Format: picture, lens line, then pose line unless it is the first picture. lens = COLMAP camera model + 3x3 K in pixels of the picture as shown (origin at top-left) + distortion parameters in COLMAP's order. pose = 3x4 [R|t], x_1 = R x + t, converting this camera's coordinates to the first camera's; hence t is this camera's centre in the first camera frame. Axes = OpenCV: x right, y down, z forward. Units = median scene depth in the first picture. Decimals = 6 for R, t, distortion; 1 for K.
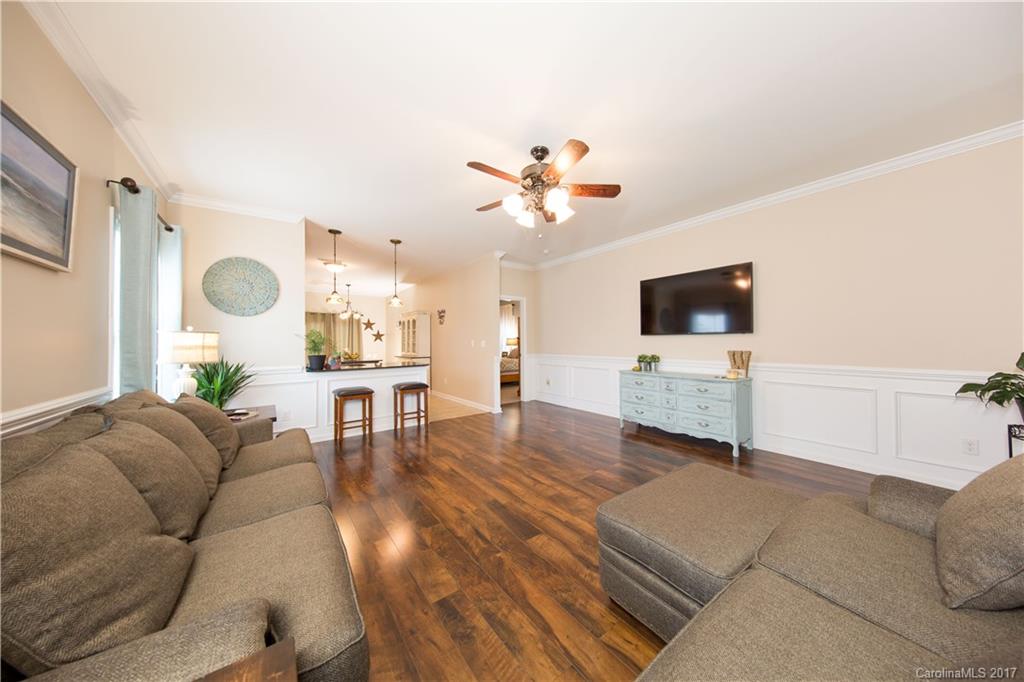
lens RADIAL K [[325.8, 0, 512.0], [0, 325.8, 341.0], [0, 0, 1]] dist [-0.000282, -0.000020]
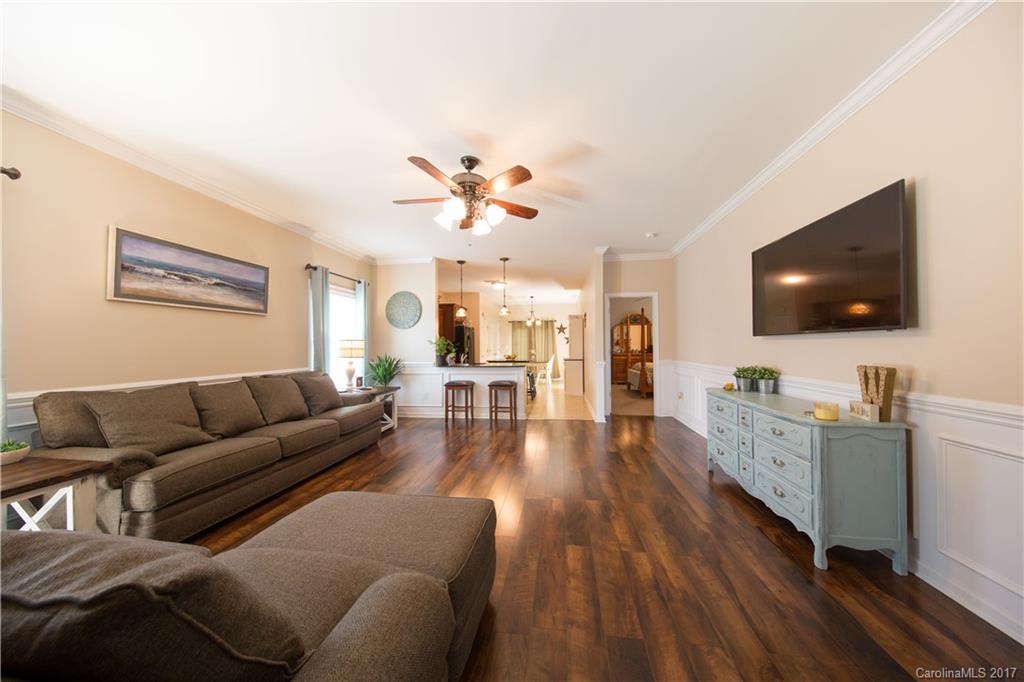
lens RADIAL K [[325.8, 0, 512.0], [0, 325.8, 341.0], [0, 0, 1]] dist [-0.000282, -0.000020]
pose [[0.709526, -0.006117, -0.704653, 0.658608], [0.001909, 0.999975, -0.006759, -0.006367], [0.704677, 0.003450, 0.709520, 0.261285]]
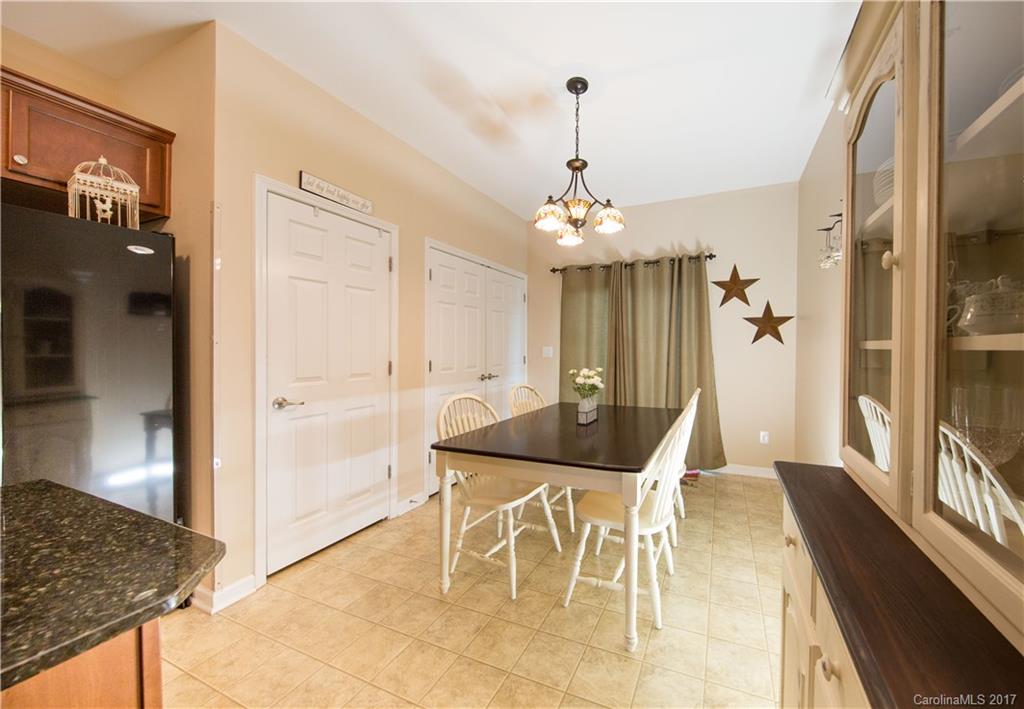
lens RADIAL K [[364.9, 0, 577.5], [0, 364.9, 358.3], [0, 0, 1]] dist [0.000119, -0.004163]
pose [[0.536005, 0.028062, -0.843748, -0.685683], [0.000706, 0.999432, 0.033689, 0.012138], [0.844214, -0.018653, 0.535681, 2.045677]]
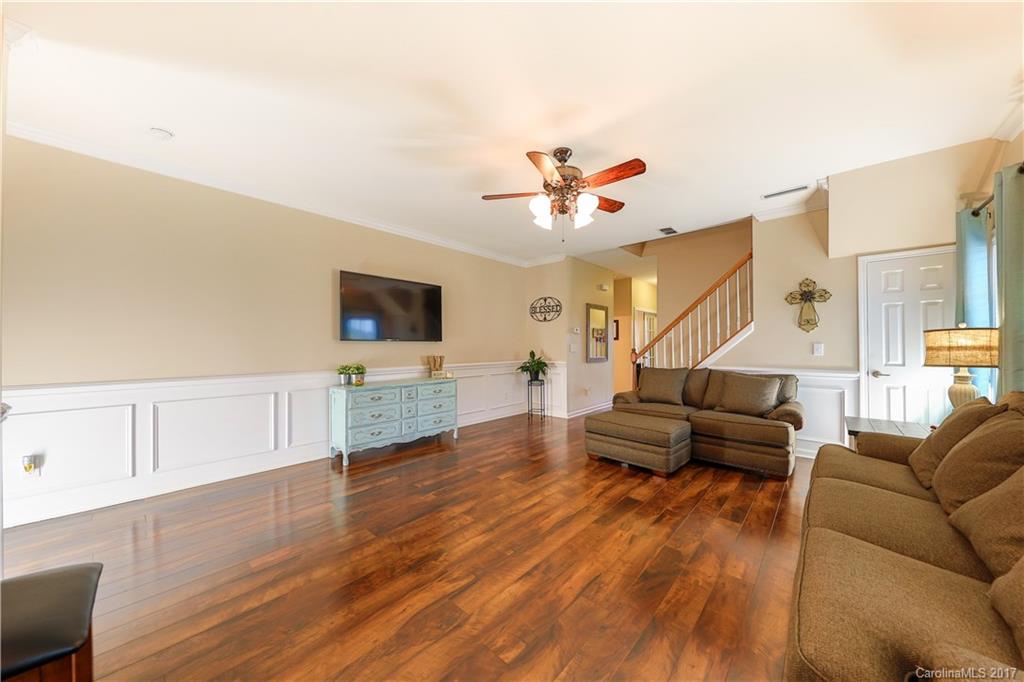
lens RADIAL K [[337.5, 0, 533.8], [0, 337.5, 343.4], [0, 0, 1]] dist [-0.000127, -0.000002]
pose [[-0.221622, 0.013069, 0.975045, -0.636742], [0.008038, 0.999901, -0.011576, 0.001178], [-0.975100, 0.005272, -0.221705, 0.933766]]
